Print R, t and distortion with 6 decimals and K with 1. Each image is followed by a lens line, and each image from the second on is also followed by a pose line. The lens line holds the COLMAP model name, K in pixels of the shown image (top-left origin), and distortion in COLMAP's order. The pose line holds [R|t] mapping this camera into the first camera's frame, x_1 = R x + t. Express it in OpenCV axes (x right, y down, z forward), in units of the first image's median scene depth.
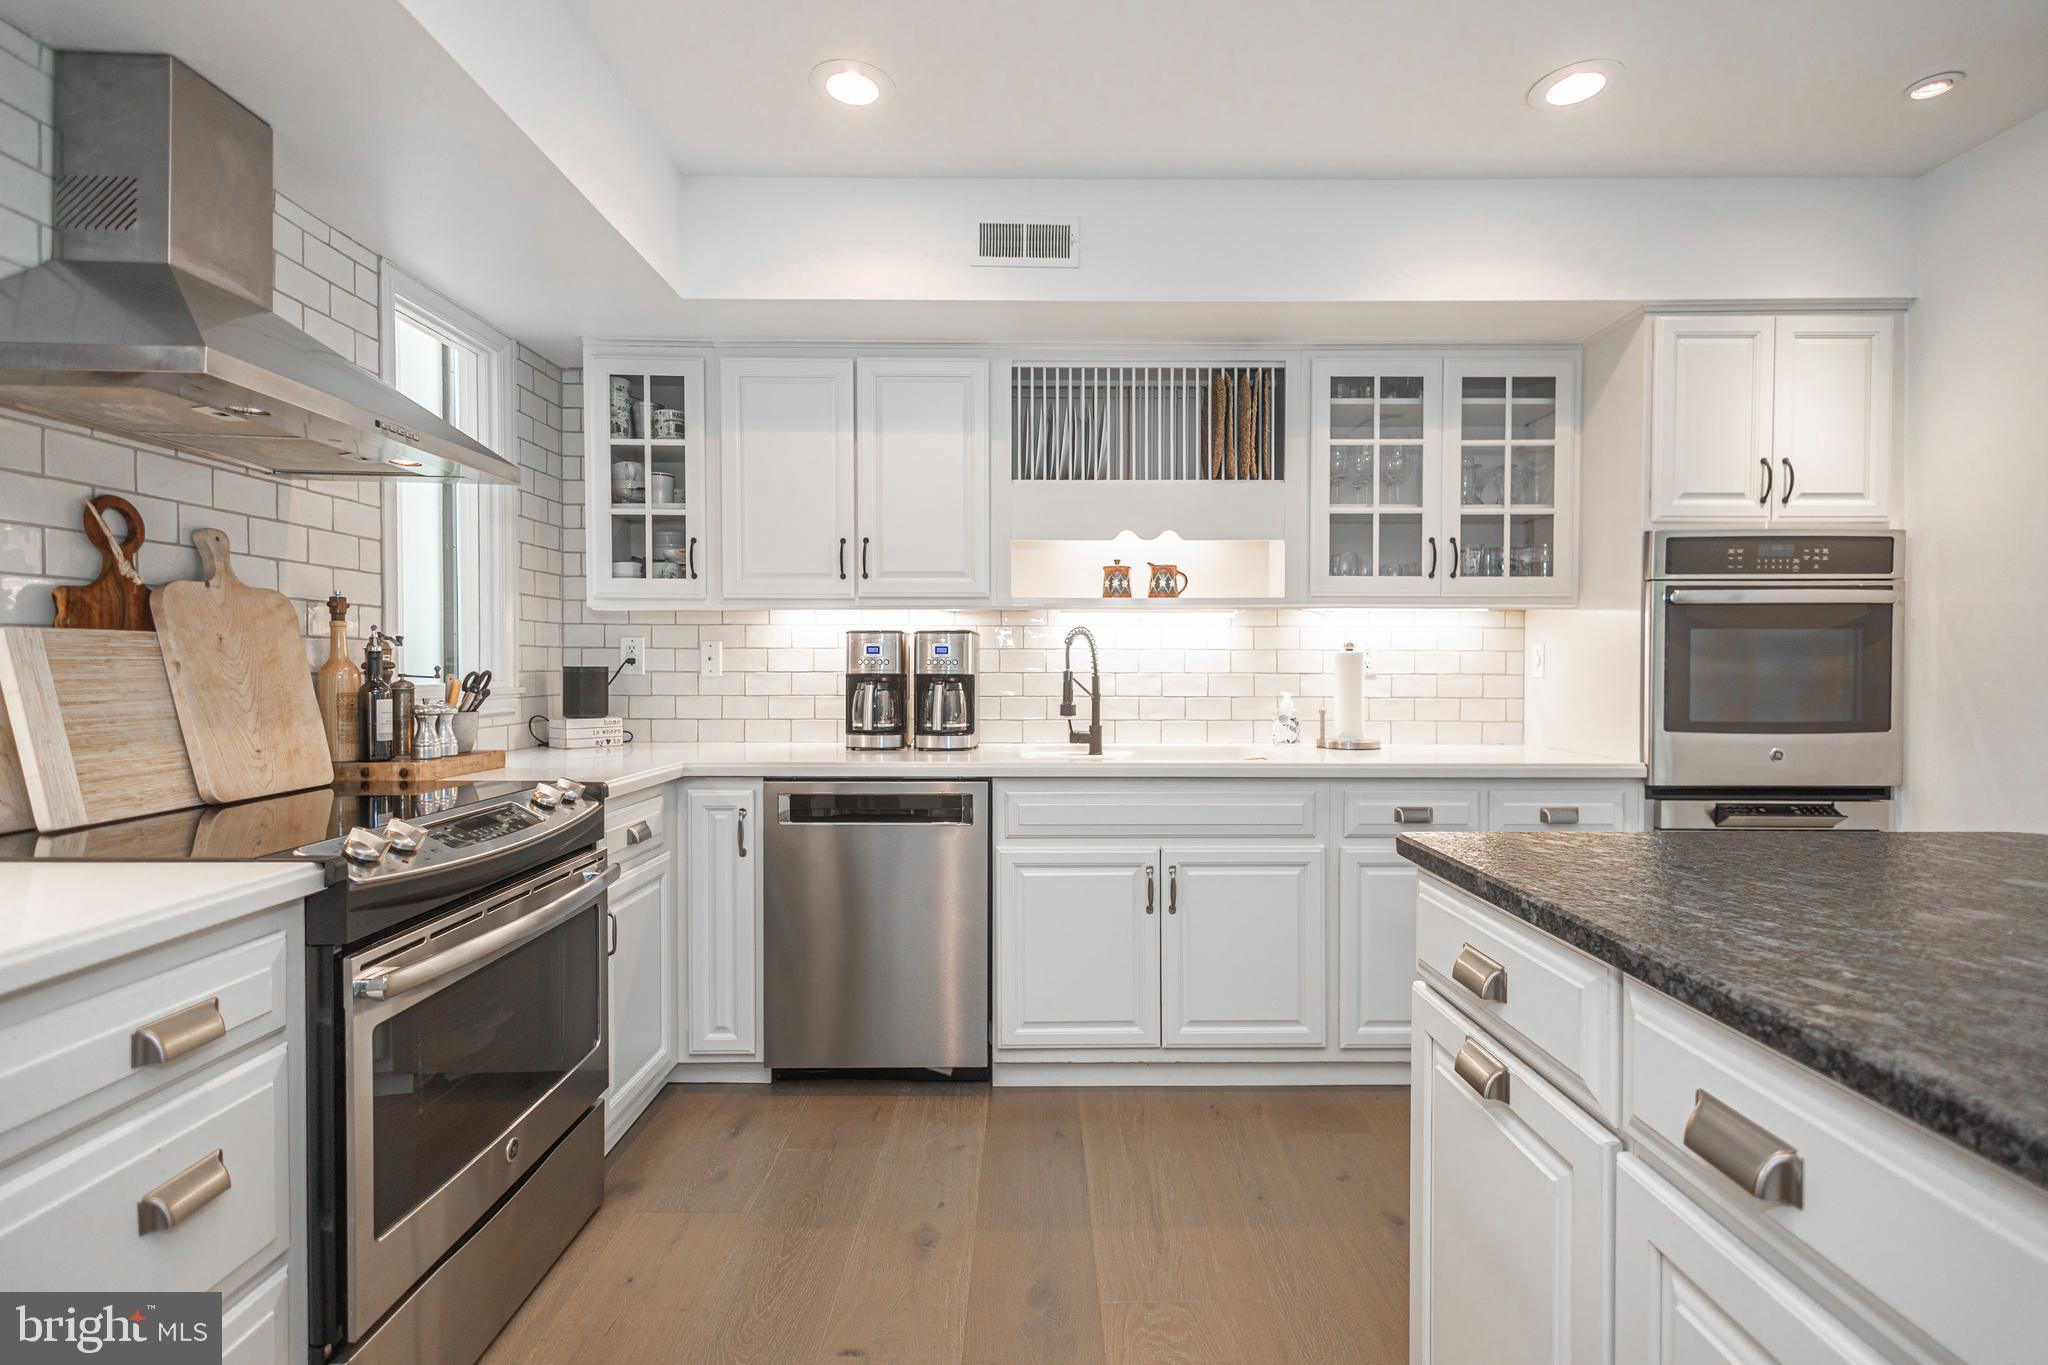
lens RADIAL K [[956.6, 0, 1051.2], [0, 956.6, 680.8], [0, 0, 1]] dist [0.012412, -0.004231]
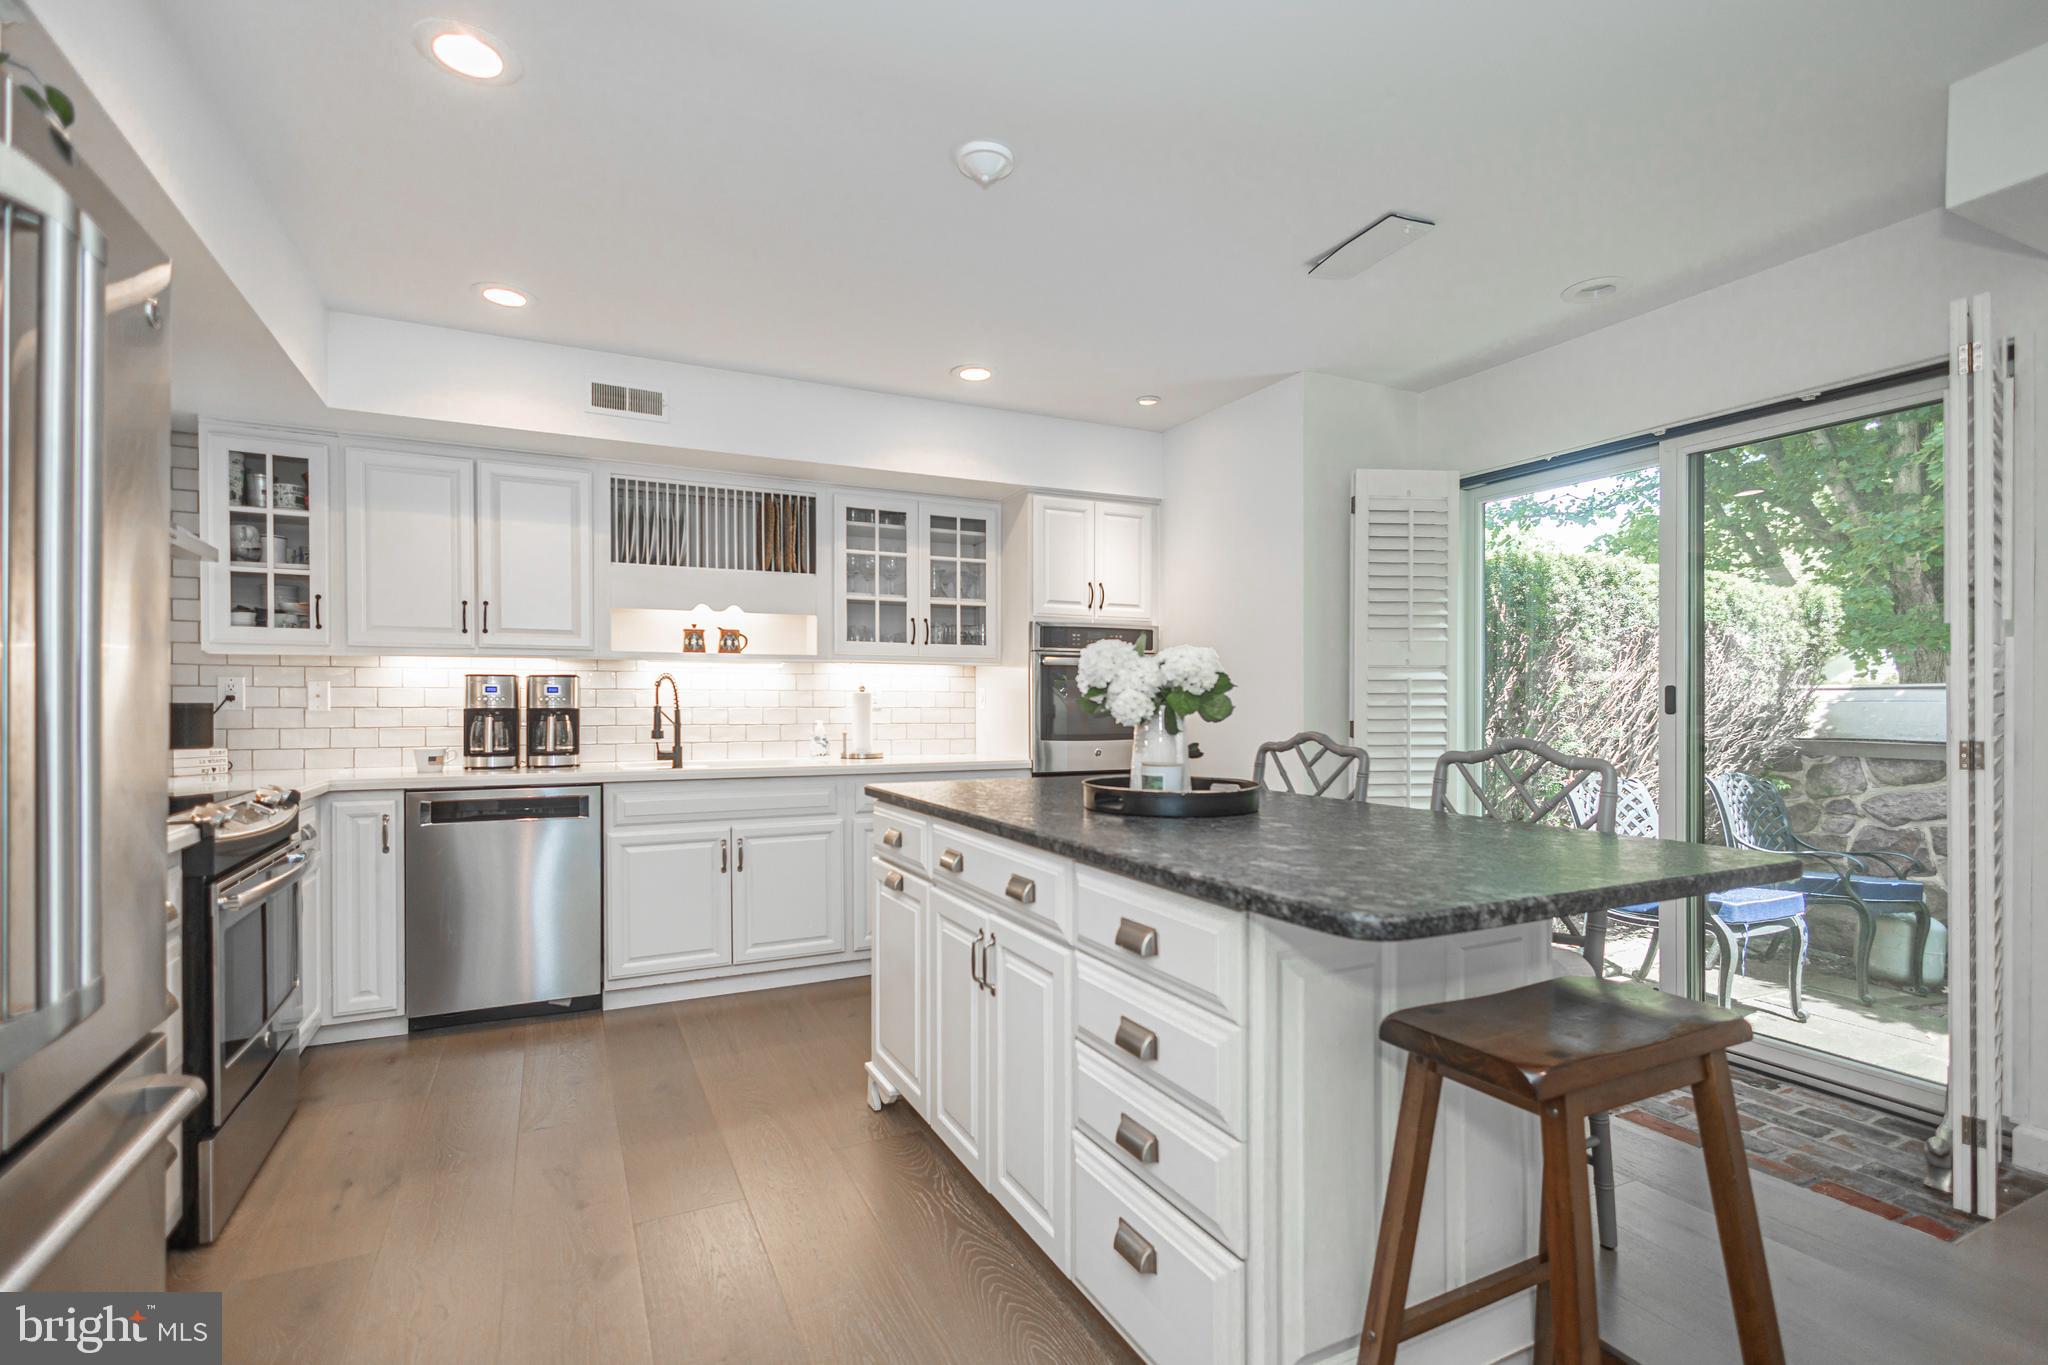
lens RADIAL K [[956.6, 0, 1035.7], [0, 956.6, 713.0], [0, 0, 1]] dist [0.012412, -0.004231]
pose [[0.902000, -0.005847, 0.431696, -0.086411], [0.007892, 0.999965, -0.002947, 0.008552], [-0.431664, 0.006065, 0.902014, -0.462842]]
